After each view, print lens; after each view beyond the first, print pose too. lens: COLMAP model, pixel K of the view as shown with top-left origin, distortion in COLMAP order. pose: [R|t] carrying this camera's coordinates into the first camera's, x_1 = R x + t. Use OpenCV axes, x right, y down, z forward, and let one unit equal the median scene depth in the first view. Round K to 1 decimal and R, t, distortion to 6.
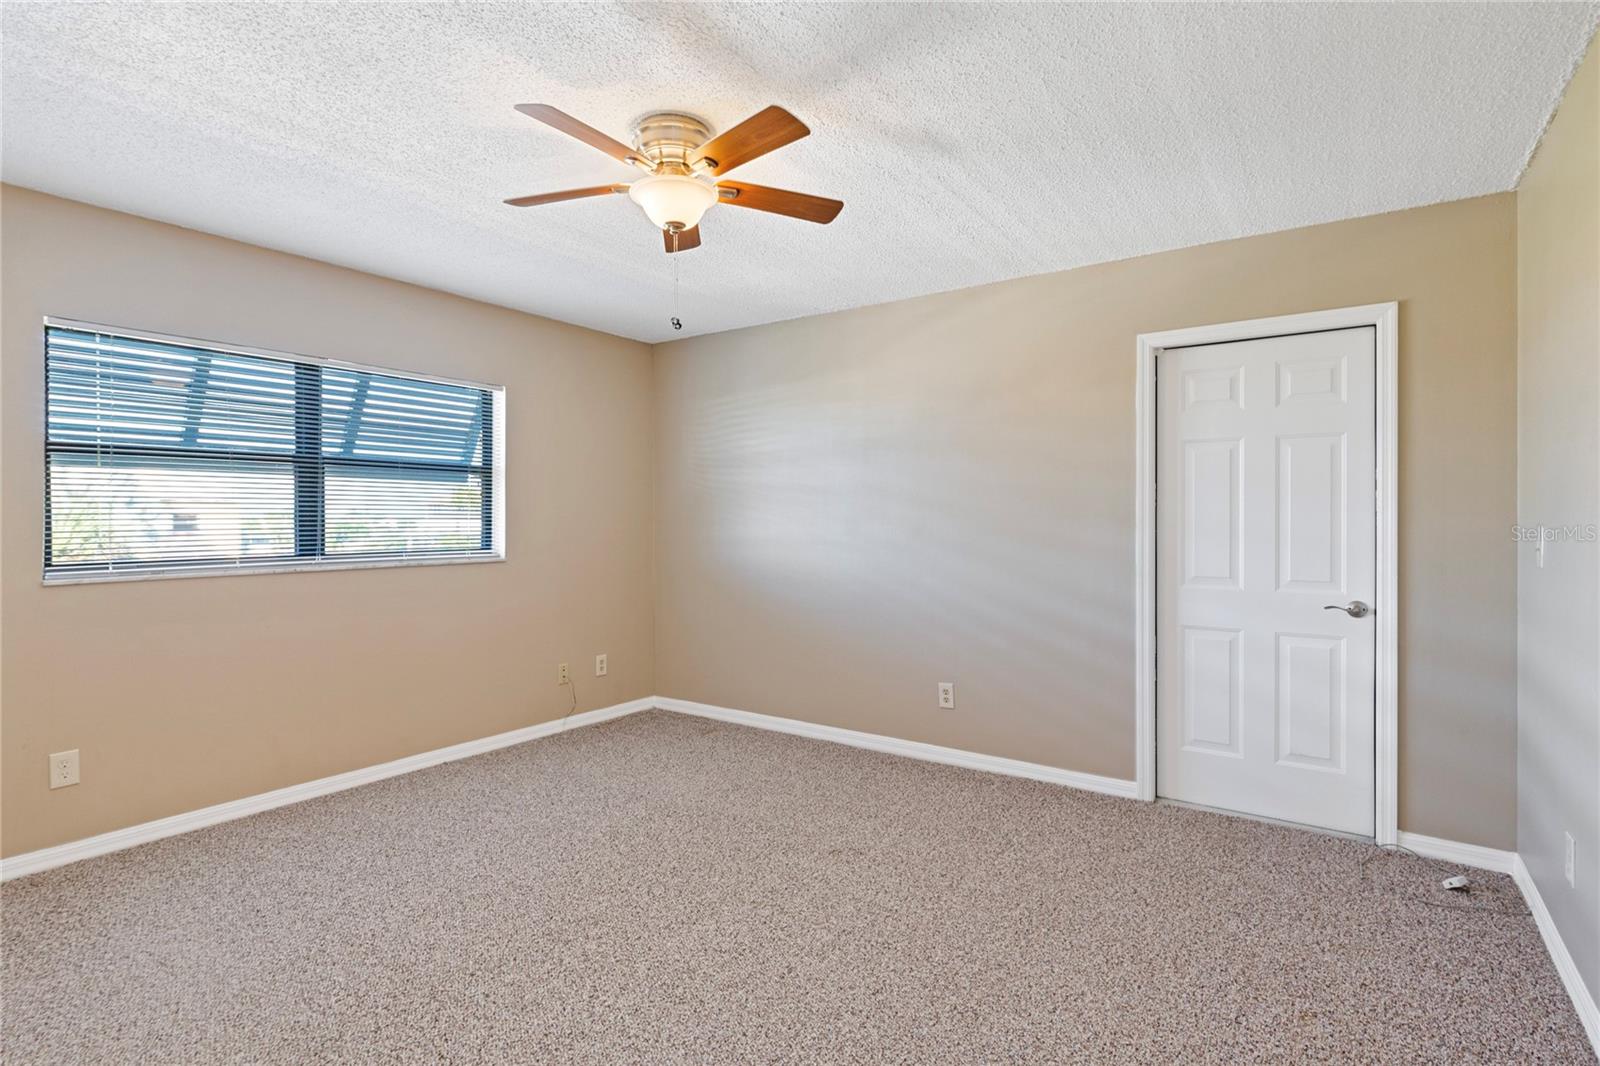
lens RADIAL K [[785.9, 0, 799.8], [0, 785.9, 520.9], [0, 0, 1]] dist [-0.000848, -0.000358]
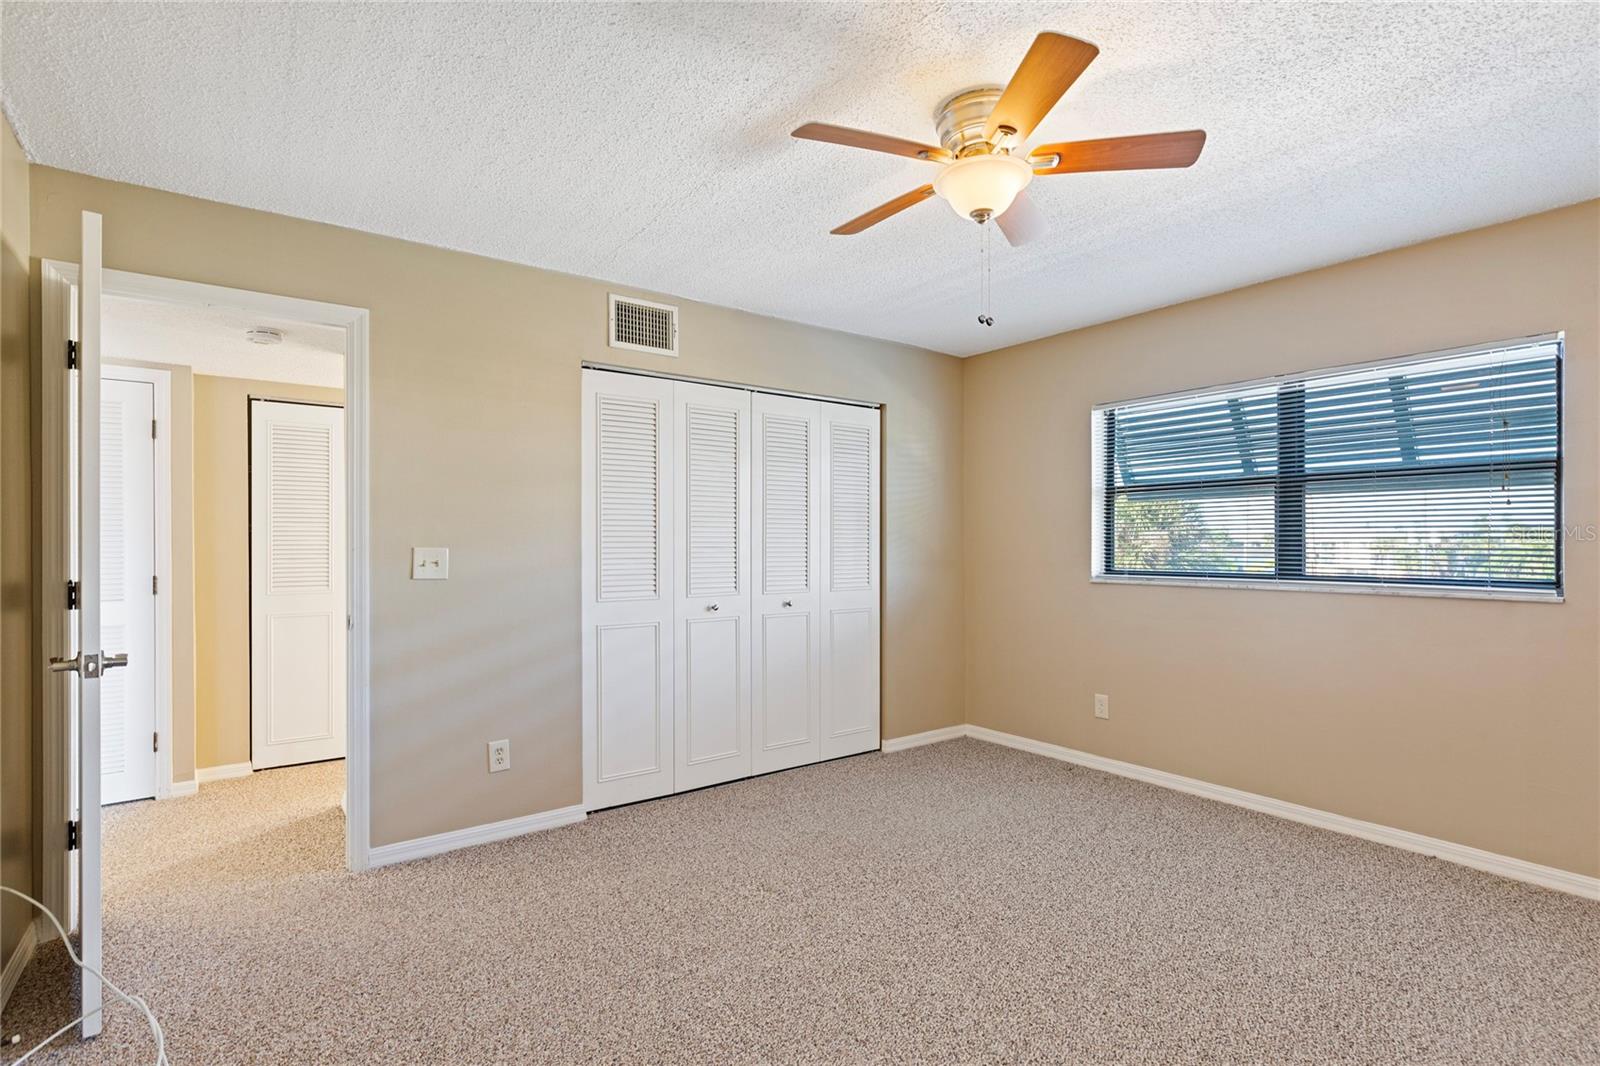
lens RADIAL K [[771.9, 0, 800.9], [0, 771.9, 542.4], [0, 0, 1]] dist [0.016086, 0.000029]
pose [[-0.304293, 0.004556, -0.952568, 0.509166], [0.001653, 0.999990, 0.004255, -0.002683], [0.952577, -0.000279, -0.304297, 0.718465]]
